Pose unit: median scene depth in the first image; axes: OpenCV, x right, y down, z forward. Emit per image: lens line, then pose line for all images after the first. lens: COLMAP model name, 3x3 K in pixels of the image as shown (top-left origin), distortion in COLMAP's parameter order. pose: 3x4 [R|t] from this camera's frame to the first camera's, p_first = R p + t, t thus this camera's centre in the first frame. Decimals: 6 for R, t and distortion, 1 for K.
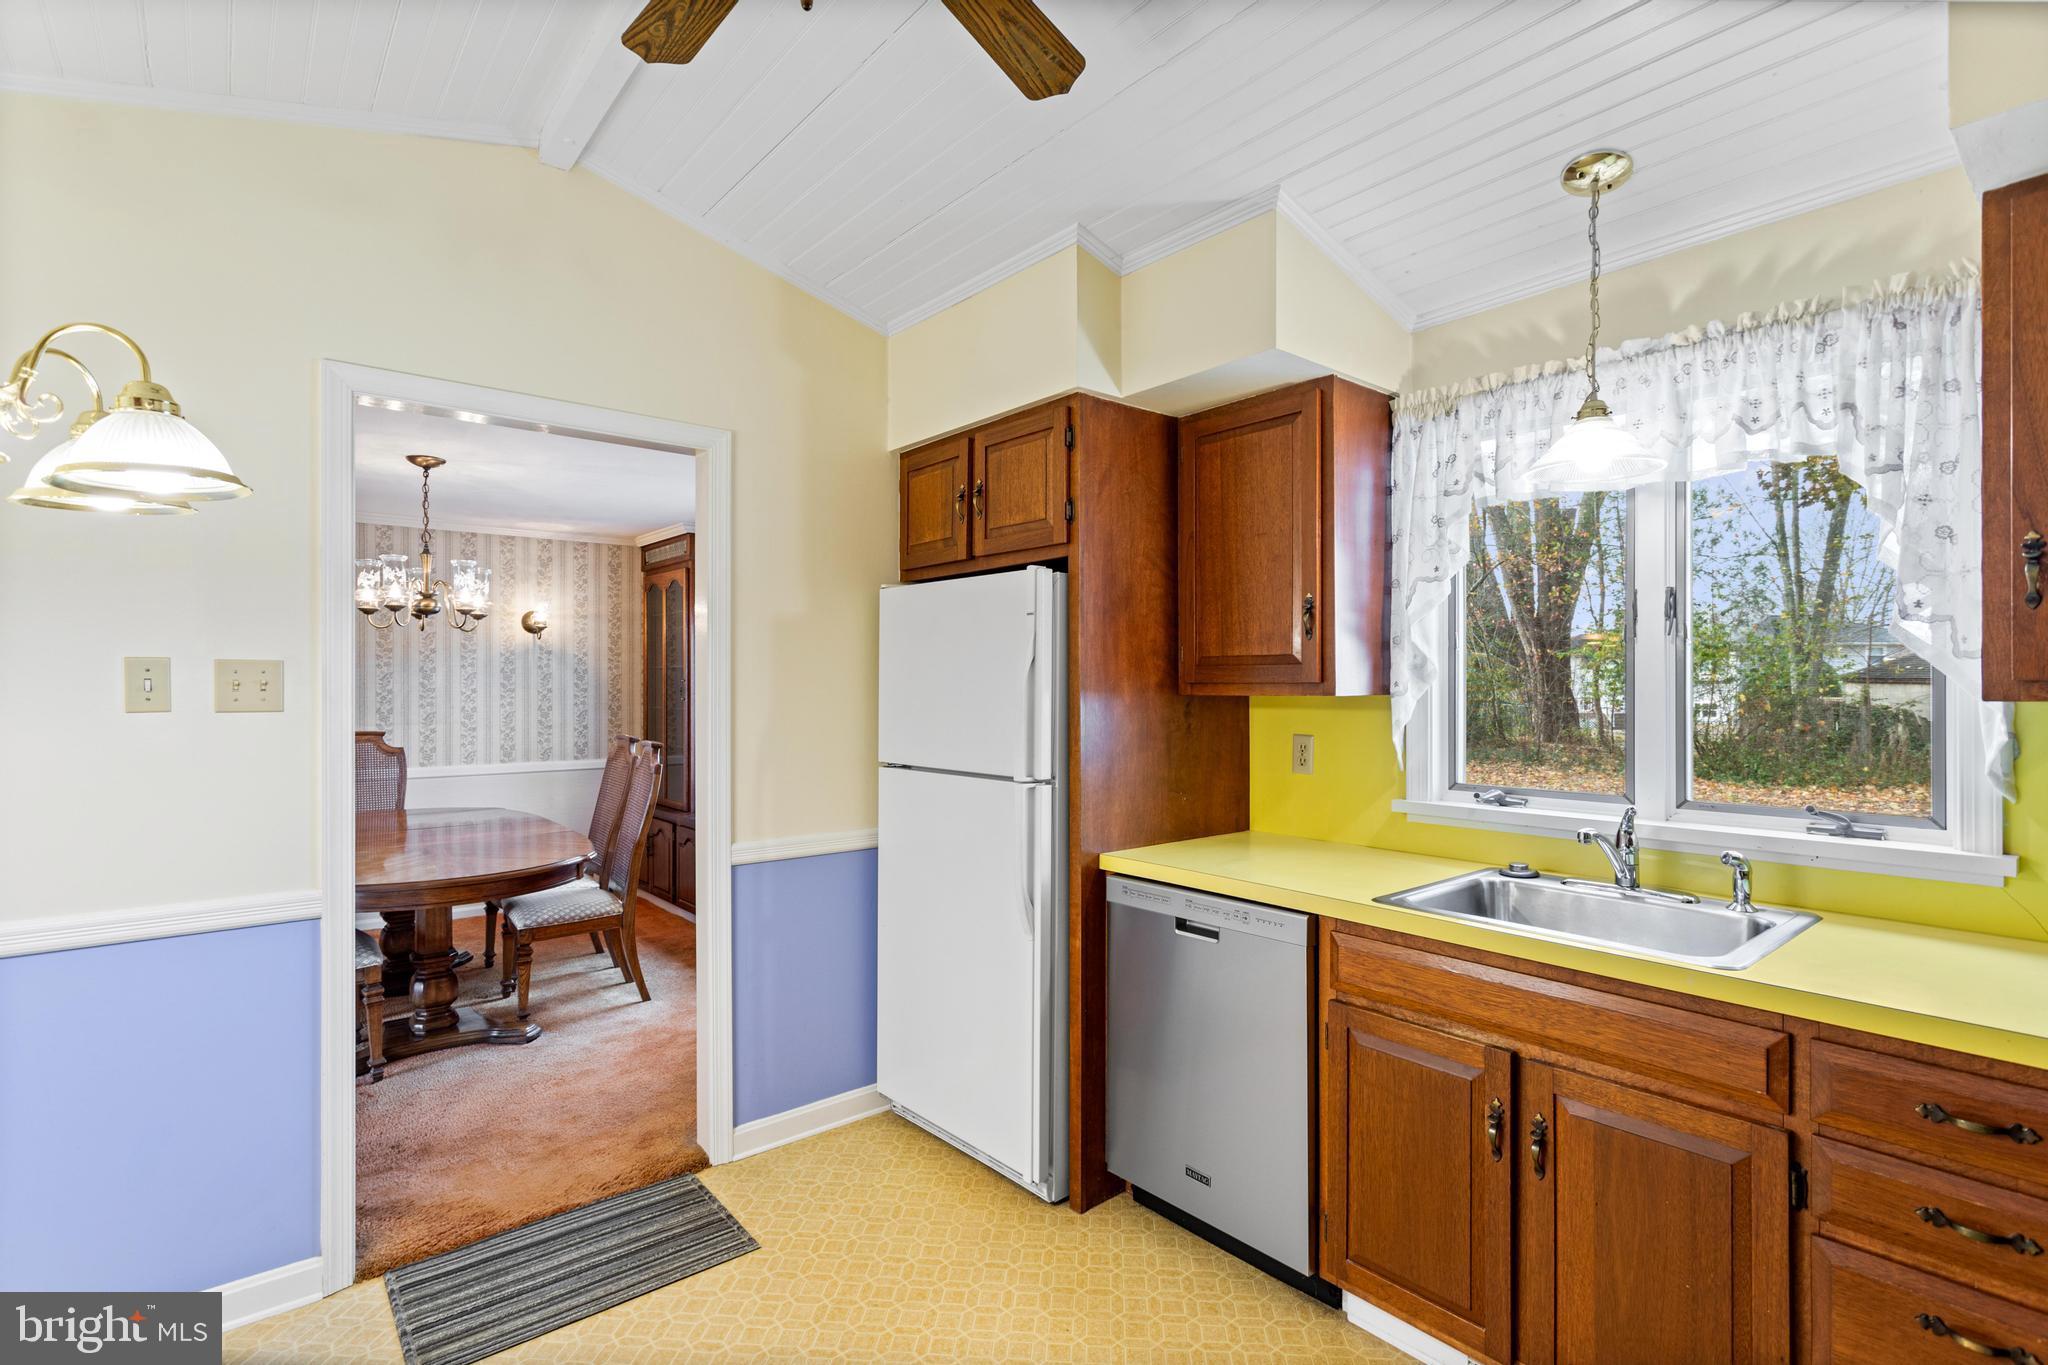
lens RADIAL K [[979.7, 0, 1027.8], [0, 979.7, 686.3], [0, 0, 1]] dist [0.012151, -0.000899]
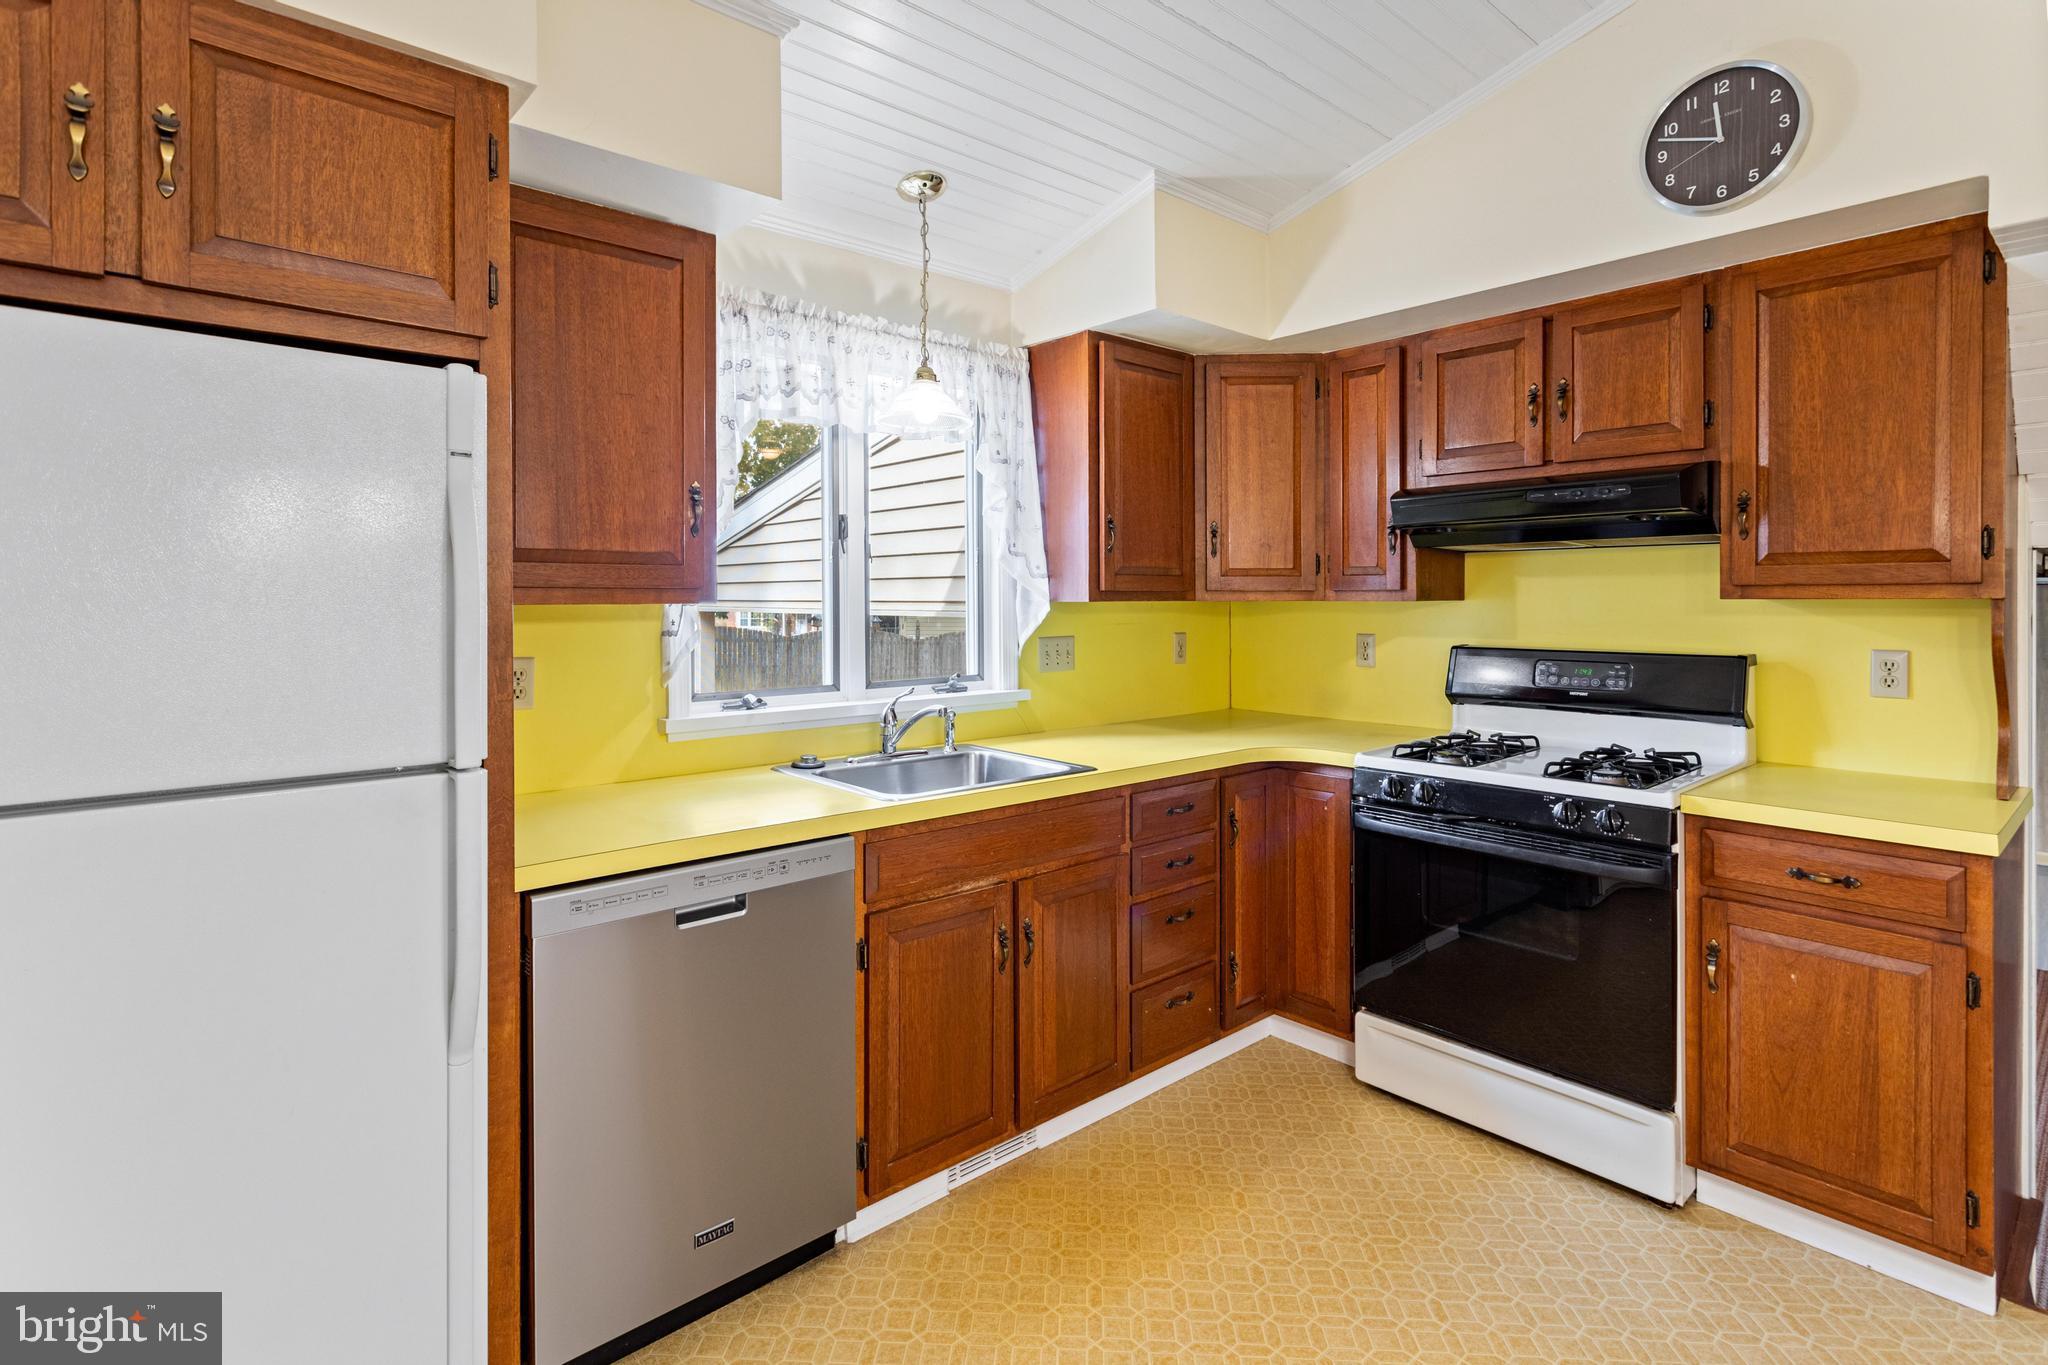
lens RADIAL K [[979.7, 0, 1053.5], [0, 979.7, 598.9], [0, 0, 1]] dist [0.012151, -0.000899]
pose [[-0.026792, -0.000387, 0.999641, -0.639177], [0.001435, 0.999999, 0.000425, 0.006612], [-0.999640, 0.001446, -0.026792, 0.809484]]
